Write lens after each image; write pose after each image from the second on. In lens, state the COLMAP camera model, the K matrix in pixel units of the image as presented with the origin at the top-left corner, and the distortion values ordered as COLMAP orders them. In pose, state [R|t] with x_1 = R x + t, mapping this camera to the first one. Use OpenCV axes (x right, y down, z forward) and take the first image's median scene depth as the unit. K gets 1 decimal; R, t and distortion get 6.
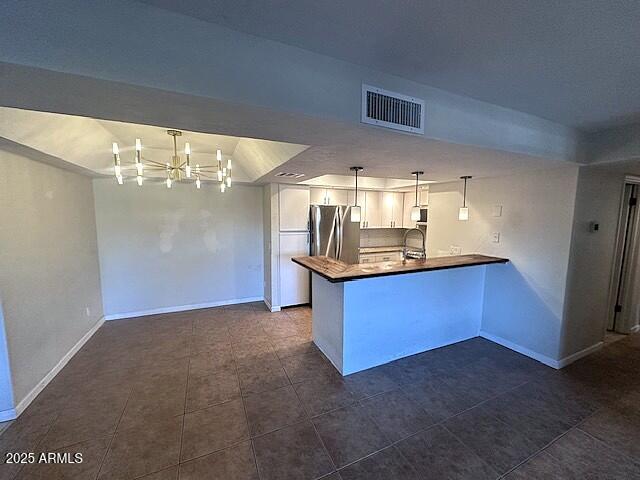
lens RADIAL K [[253.5, 0, 319.0], [0, 253.5, 240.5], [0, 0, 1]] dist [-0.013906, 0.003592]
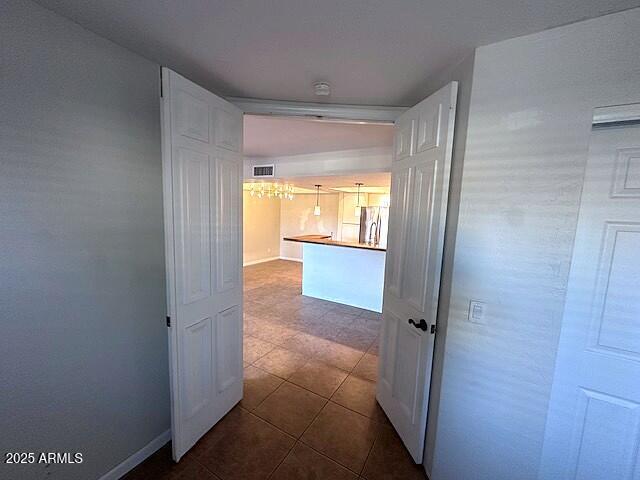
lens RADIAL K [[253.5, 0, 319.0], [0, 253.5, 240.5], [0, 0, 1]] dist [-0.013906, 0.003592]
pose [[0.577565, 0.104846, -0.809584, 1.745742], [-0.109970, 0.992671, 0.050104, 0.021044], [0.808903, 0.060092, 0.584863, -0.050461]]
